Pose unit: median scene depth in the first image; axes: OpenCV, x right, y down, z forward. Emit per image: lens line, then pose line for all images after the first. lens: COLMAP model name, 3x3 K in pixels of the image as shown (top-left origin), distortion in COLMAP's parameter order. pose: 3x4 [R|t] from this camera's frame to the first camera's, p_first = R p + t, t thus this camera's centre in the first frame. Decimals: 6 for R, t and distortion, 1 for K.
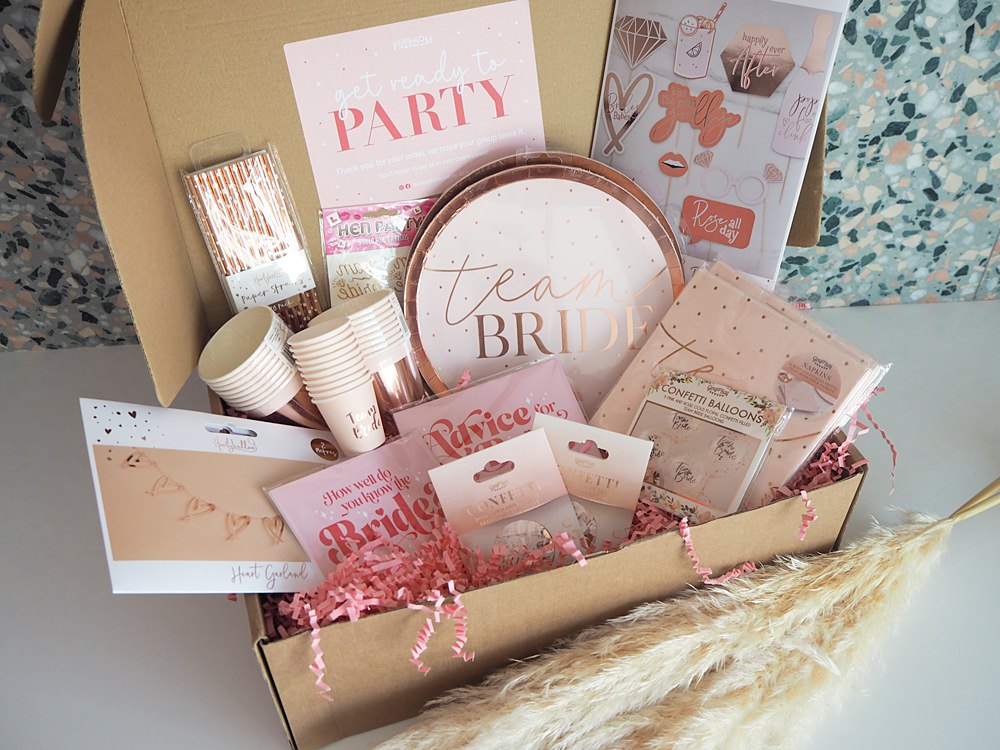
lens RADIAL K [[890.7, 0, 500.0], [0, 890.7, 375.0], [0, 0, 1]] dist [-0.006163, -0.124322]
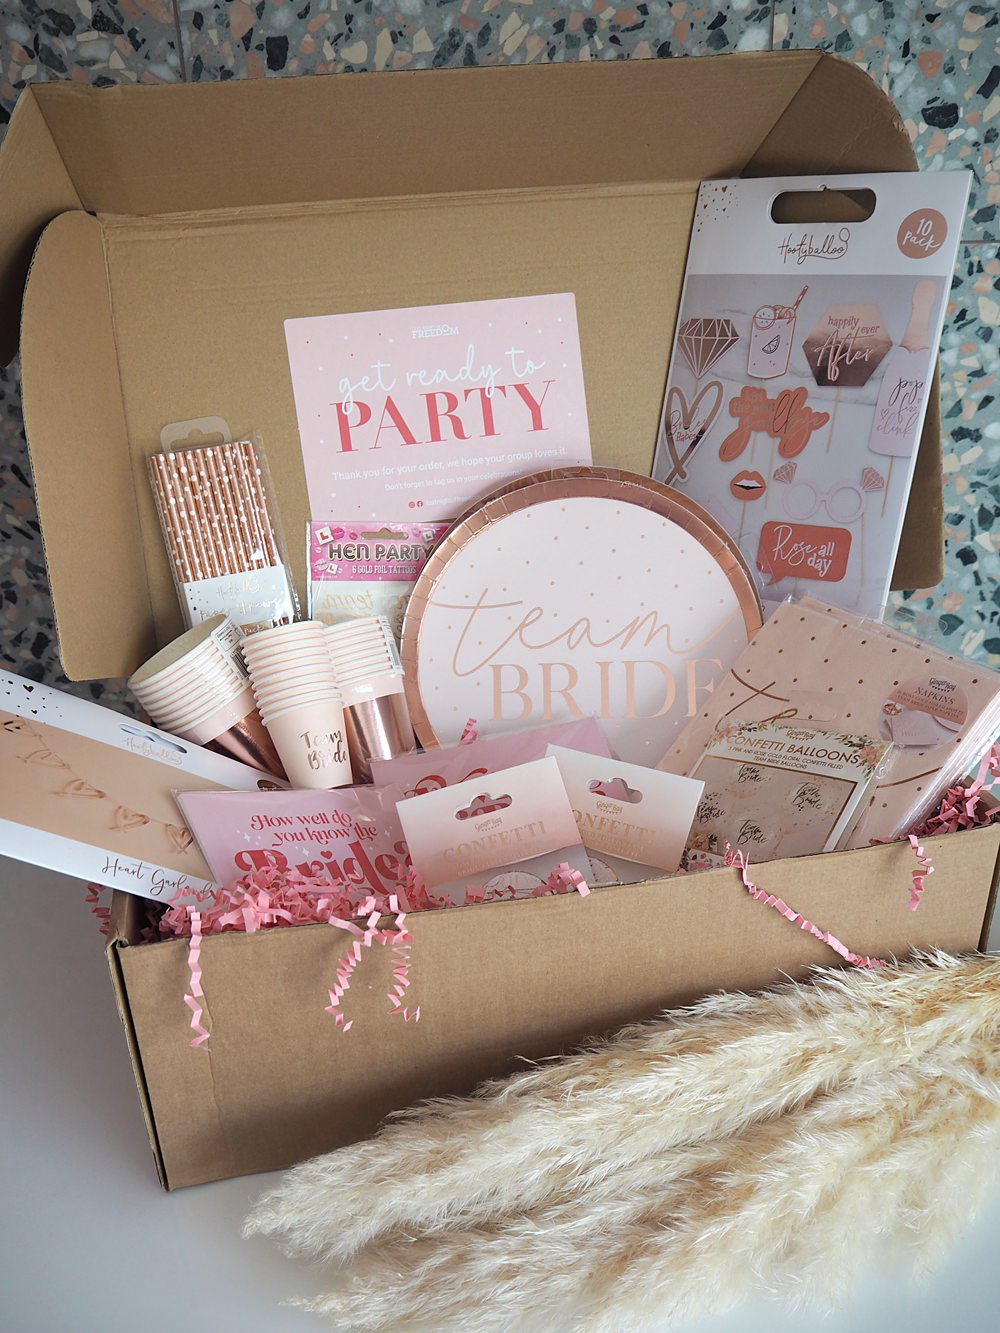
lens RADIAL K [[1079.4, 0, 481.3], [0, 1079.4, 666.4], [0, 0, 1]] dist [-0.069203, -0.003155]
pose [[0.993278, 0.047270, -0.105665, 0.071469], [-0.074823, 0.958677, -0.274482, 0.219222], [0.088324, 0.280543, 0.955769, 0.110793]]
